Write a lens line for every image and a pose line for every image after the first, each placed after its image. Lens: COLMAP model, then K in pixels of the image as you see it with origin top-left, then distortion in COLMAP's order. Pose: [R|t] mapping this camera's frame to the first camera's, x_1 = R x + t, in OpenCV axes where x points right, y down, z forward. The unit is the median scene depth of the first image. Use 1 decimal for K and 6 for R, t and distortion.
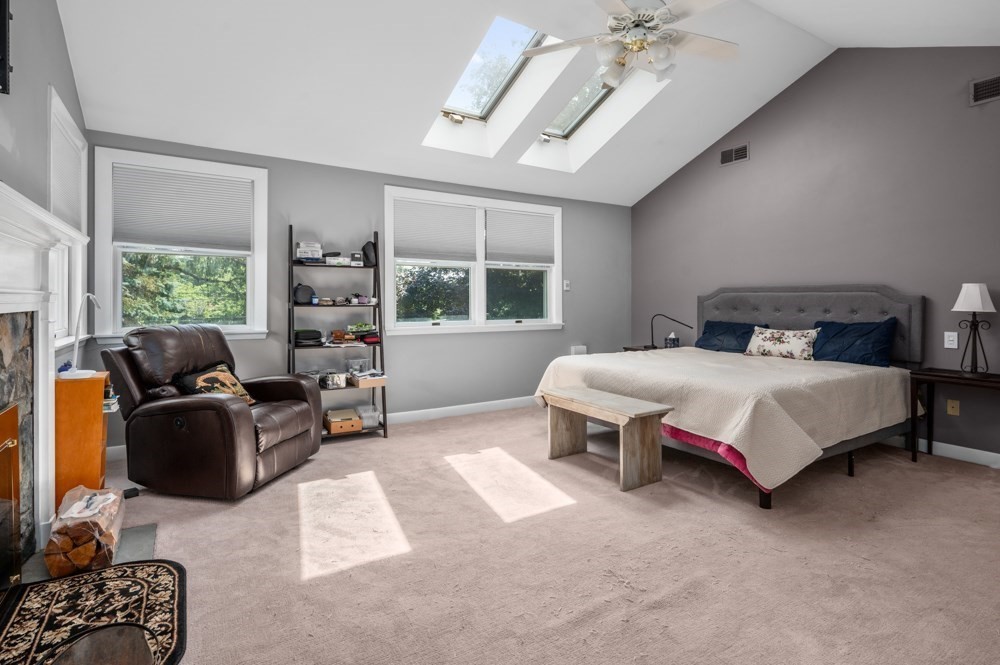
lens RADIAL K [[495.2, 0, 499.8], [0, 495.2, 298.3], [0, 0, 1]] dist [-0.004835, -0.000611]
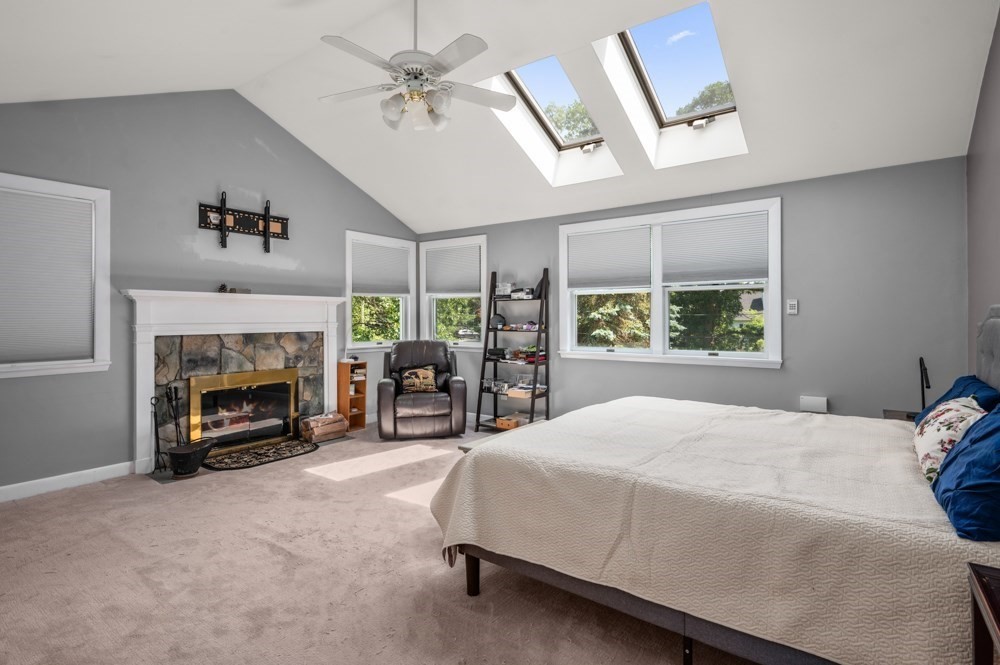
lens RADIAL K [[501.8, 0, 500.1], [0, 501.8, 321.0], [0, 0, 1]] dist [-0.001935, -0.000299]
pose [[0.370154, 0.000878, -0.928970, 0.830107], [0.005179, 0.999982, 0.003008, -0.013903], [0.928956, -0.005925, 0.370143, 0.467930]]
